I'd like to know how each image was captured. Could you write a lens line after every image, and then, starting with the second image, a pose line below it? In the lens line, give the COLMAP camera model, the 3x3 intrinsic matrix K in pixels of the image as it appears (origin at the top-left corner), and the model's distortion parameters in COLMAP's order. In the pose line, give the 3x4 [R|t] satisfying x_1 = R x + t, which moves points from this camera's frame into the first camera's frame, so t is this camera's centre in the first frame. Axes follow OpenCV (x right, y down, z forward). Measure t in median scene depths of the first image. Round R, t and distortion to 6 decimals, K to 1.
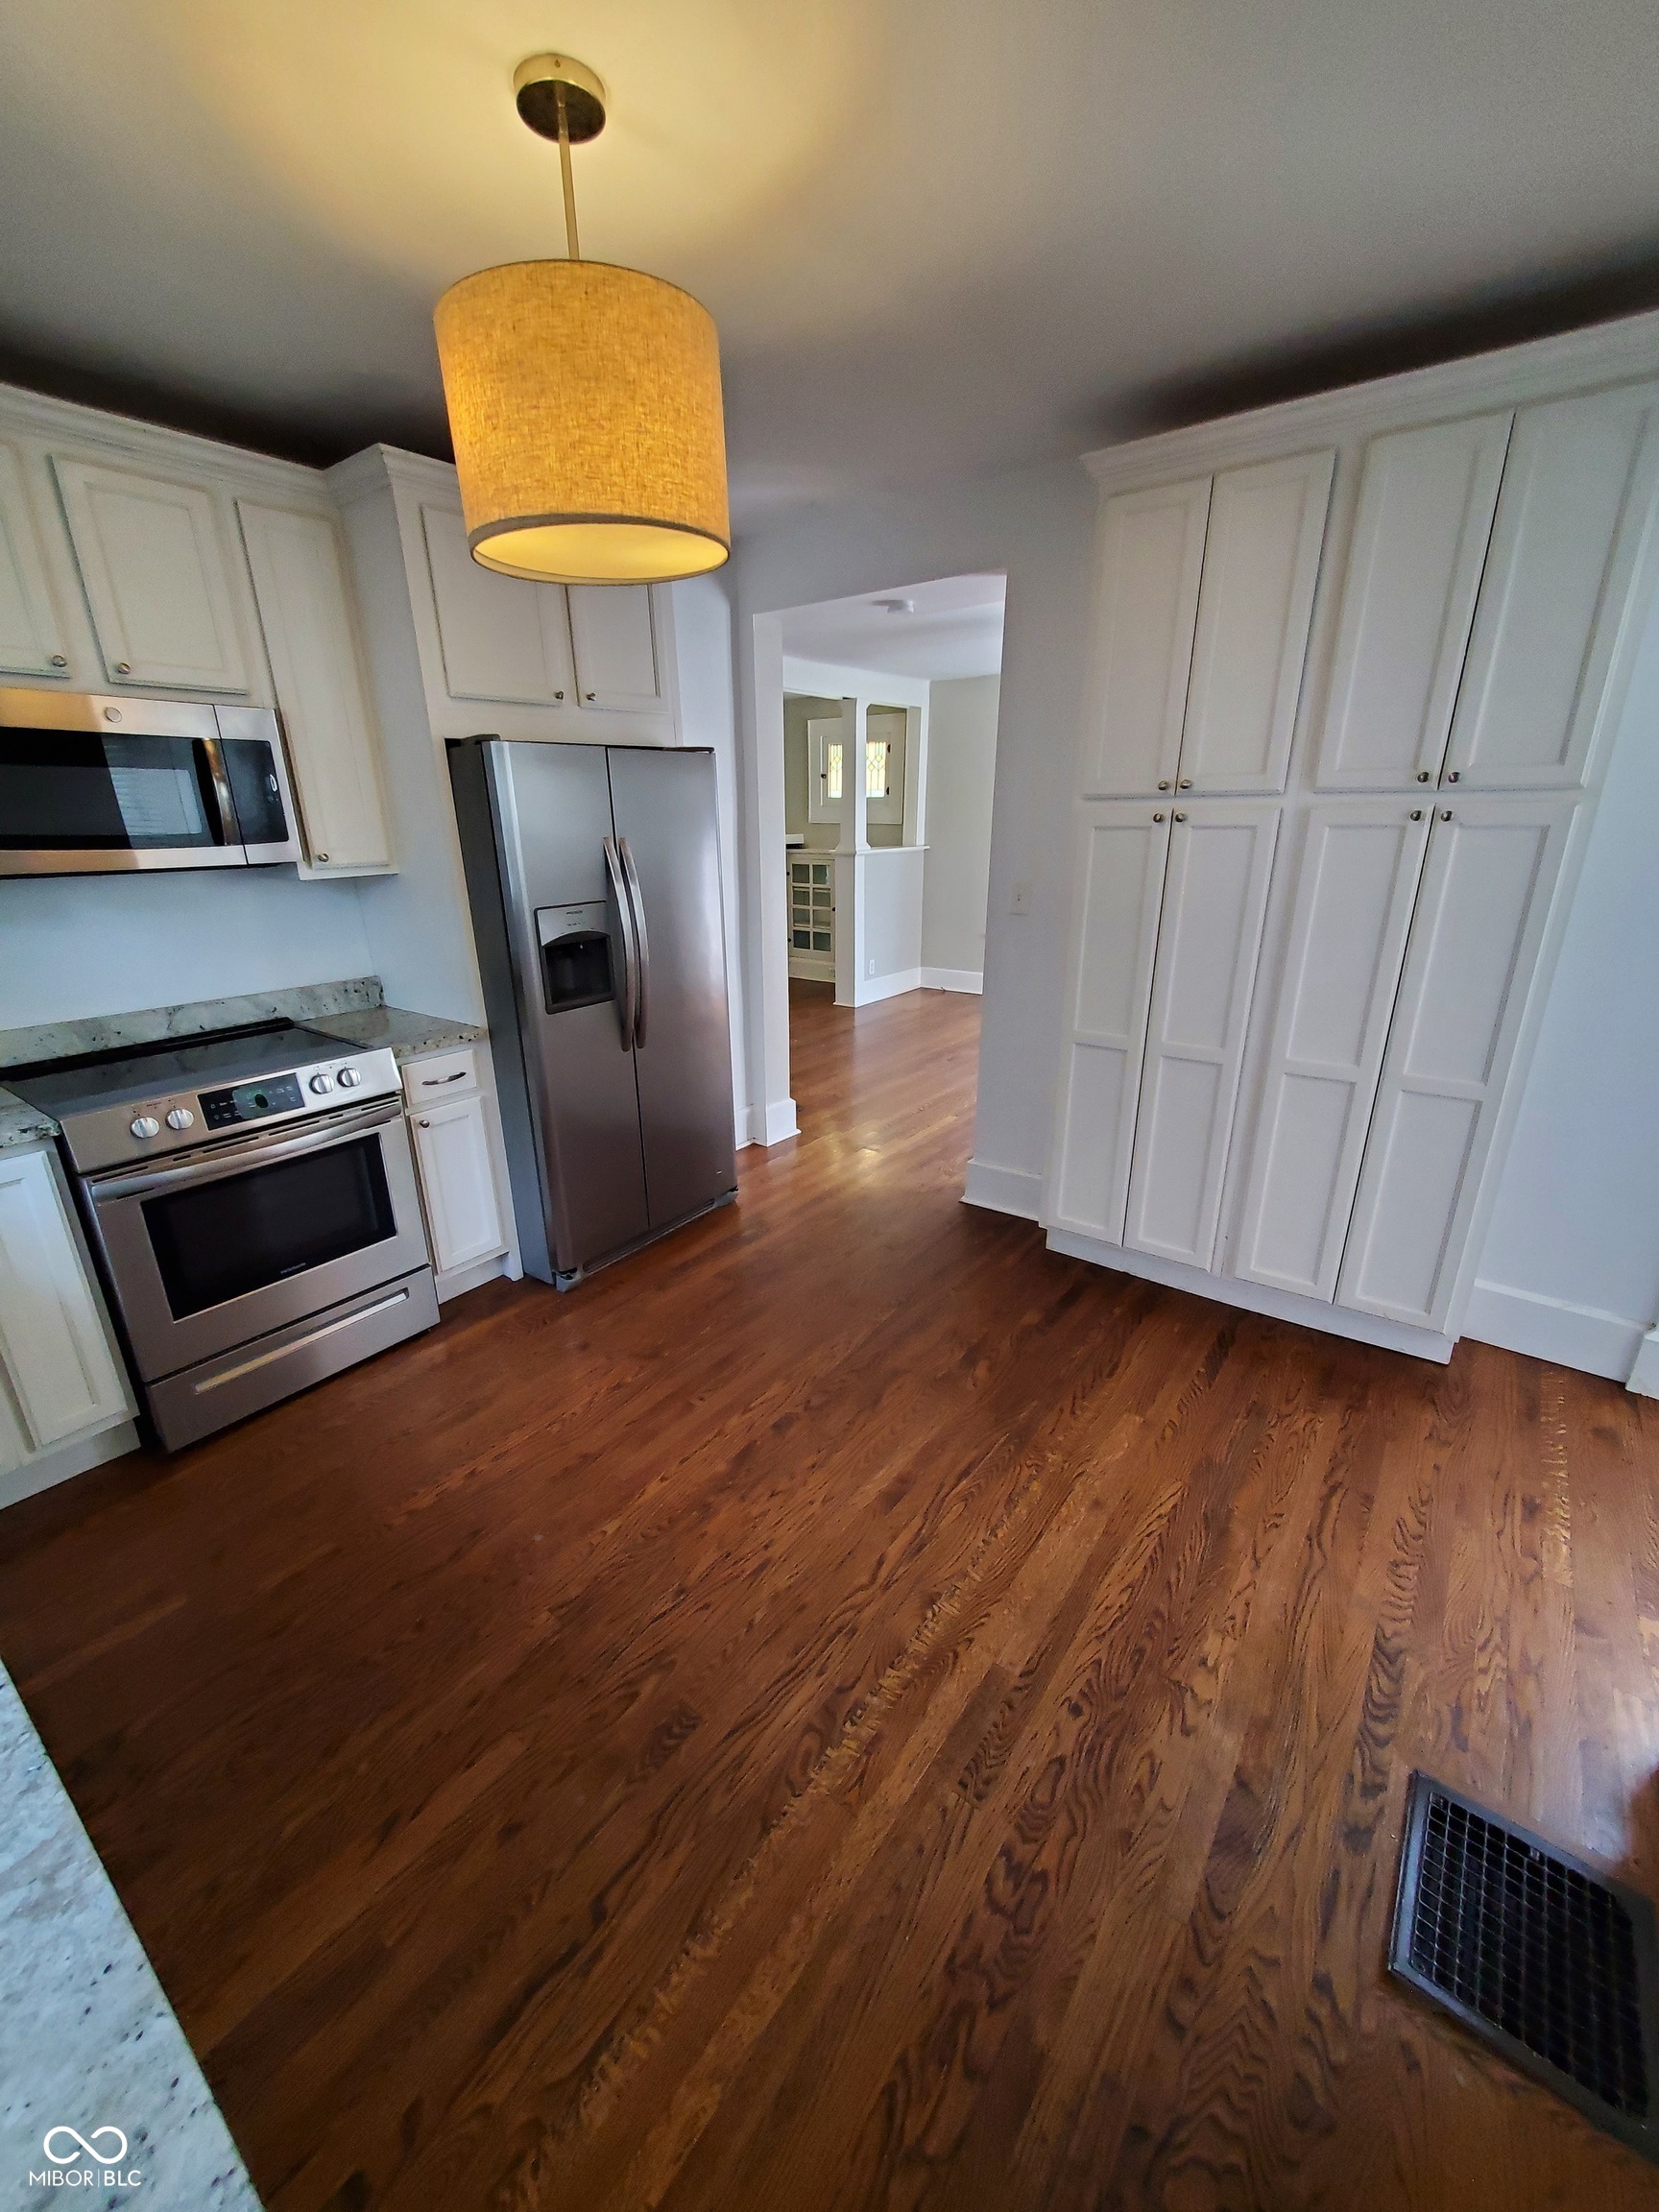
lens RADIAL K [[877.2, 0, 822.8], [0, 877.2, 1109.0], [0, 0, 1]] dist [0.019995, 0.000896]
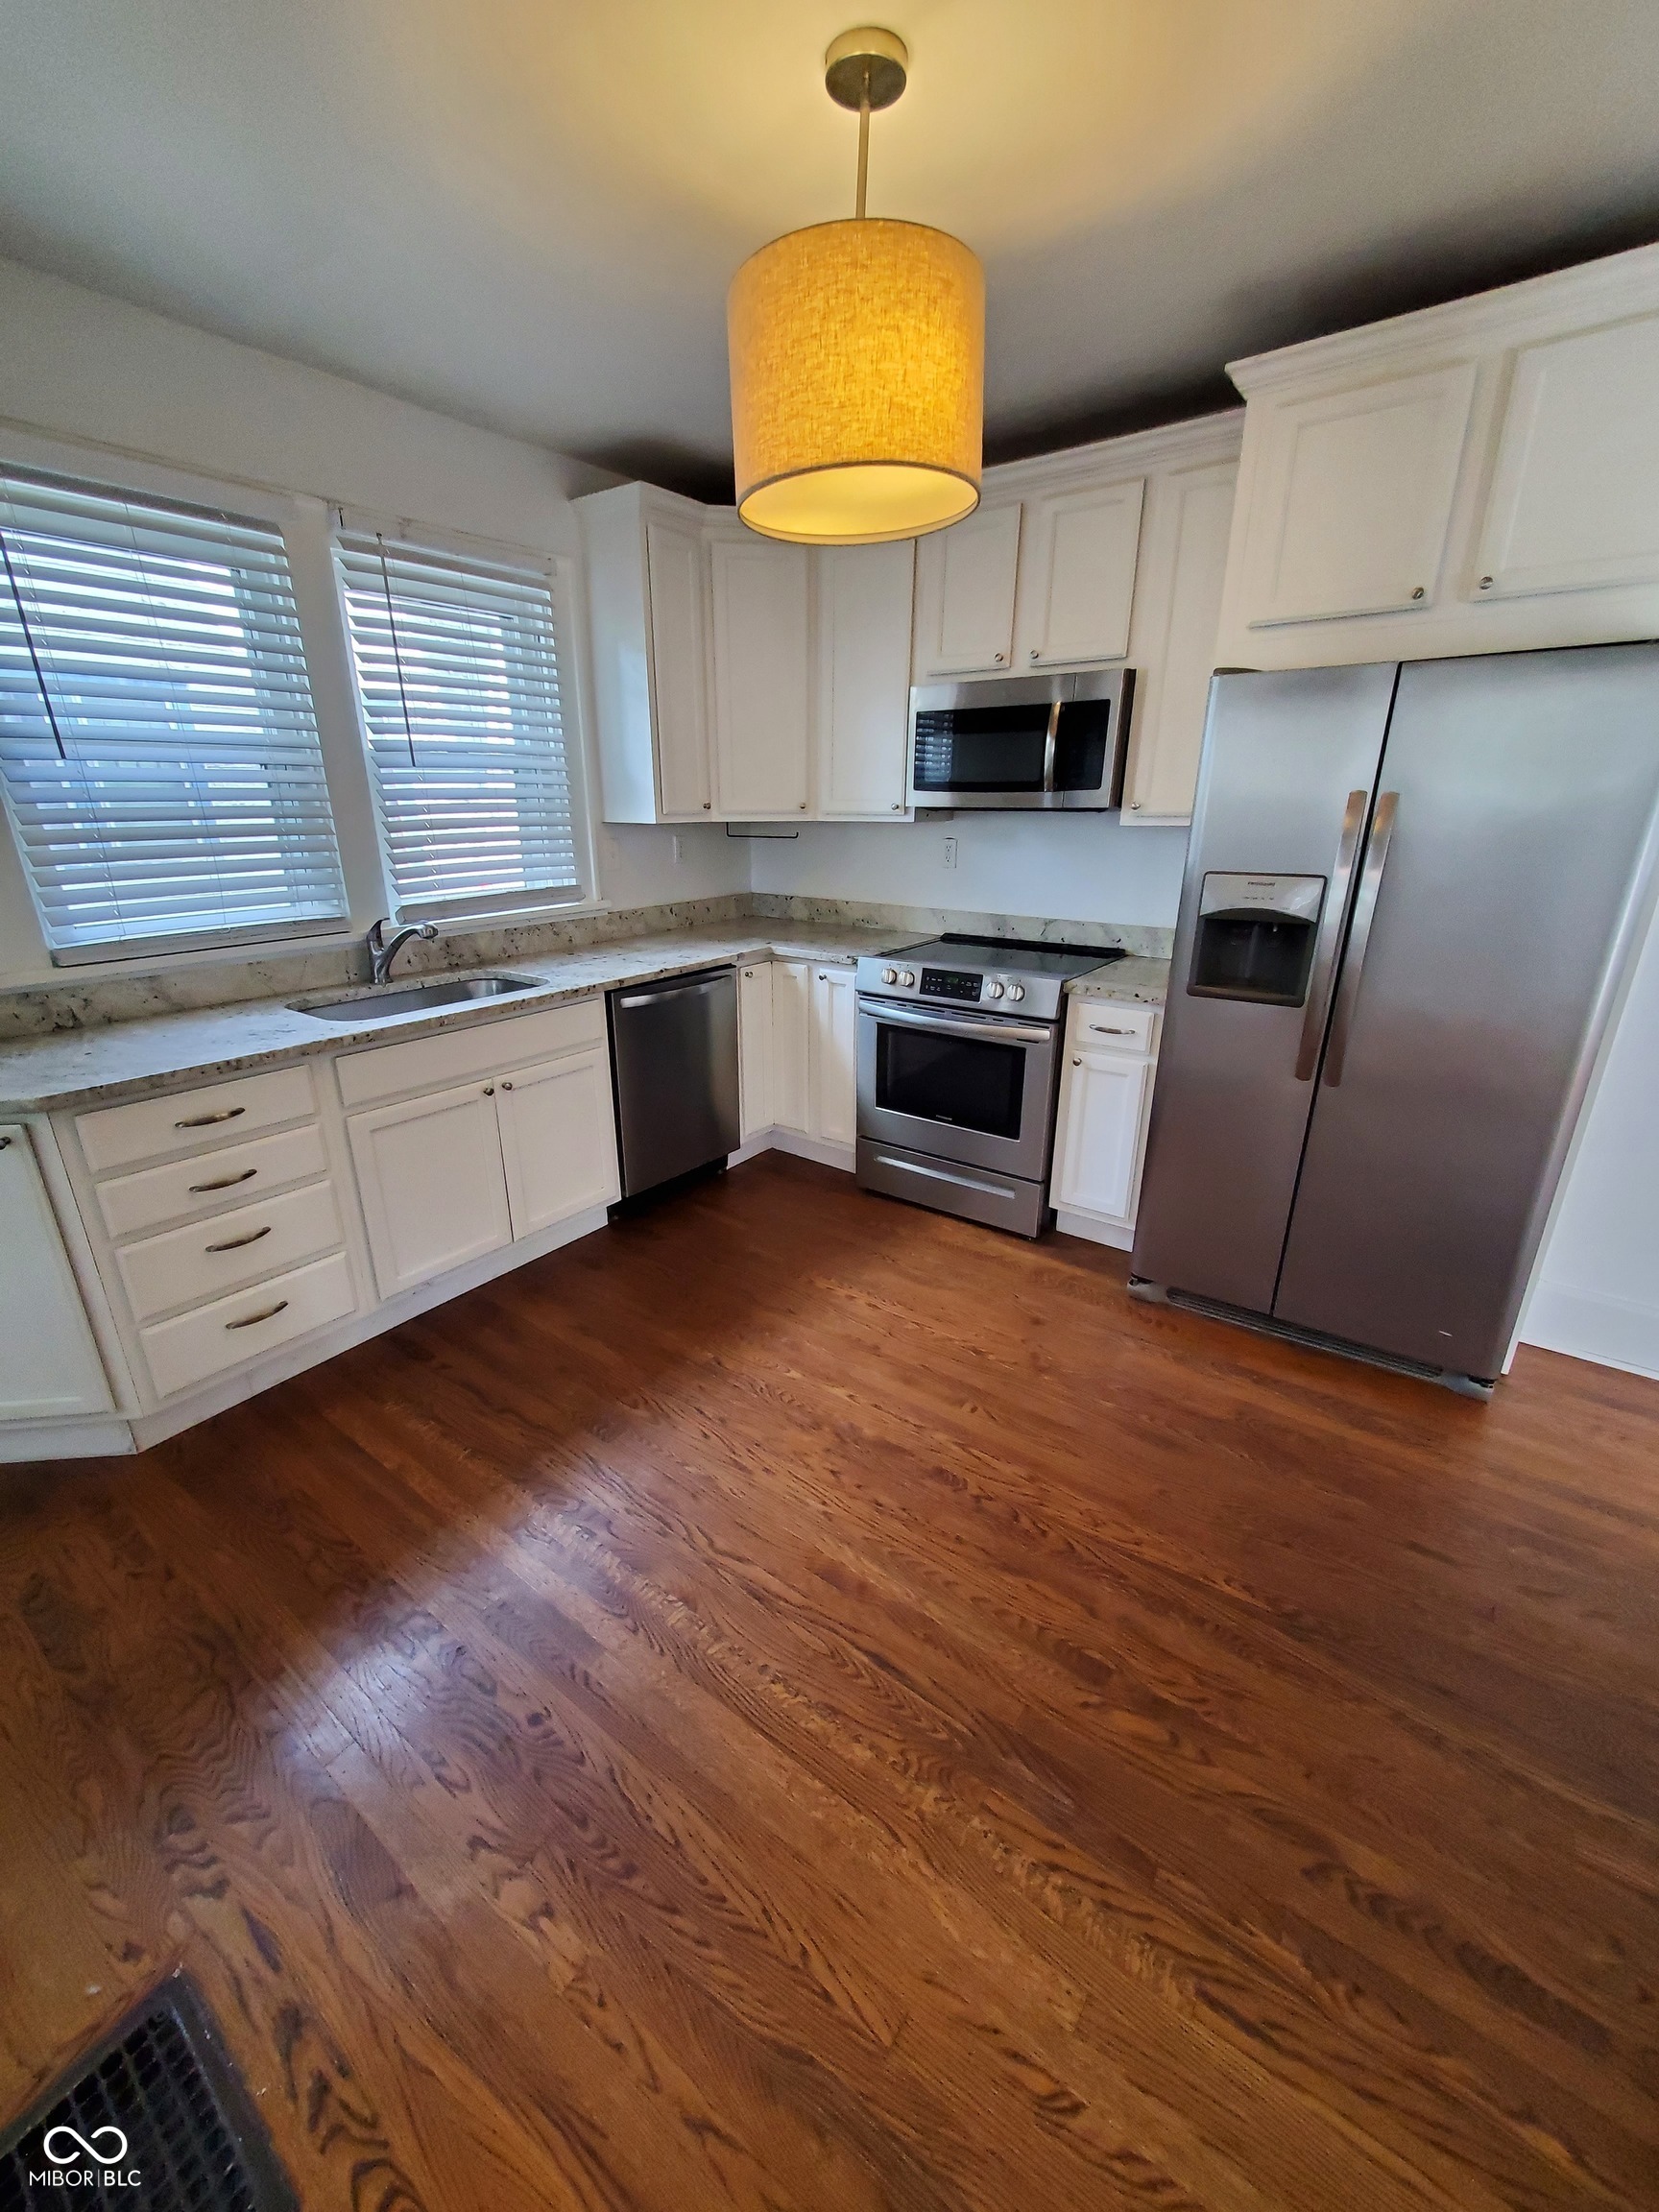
lens RADIAL K [[877.2, 0, 787.8], [0, 877.2, 1107.0], [0, 0, 1]] dist [0.019995, 0.000896]
pose [[0.003874, 0.355307, -0.934742, 0.746366], [-0.319936, 0.886057, 0.335476, -0.240558], [0.947431, 0.297758, 0.117108, 0.758181]]
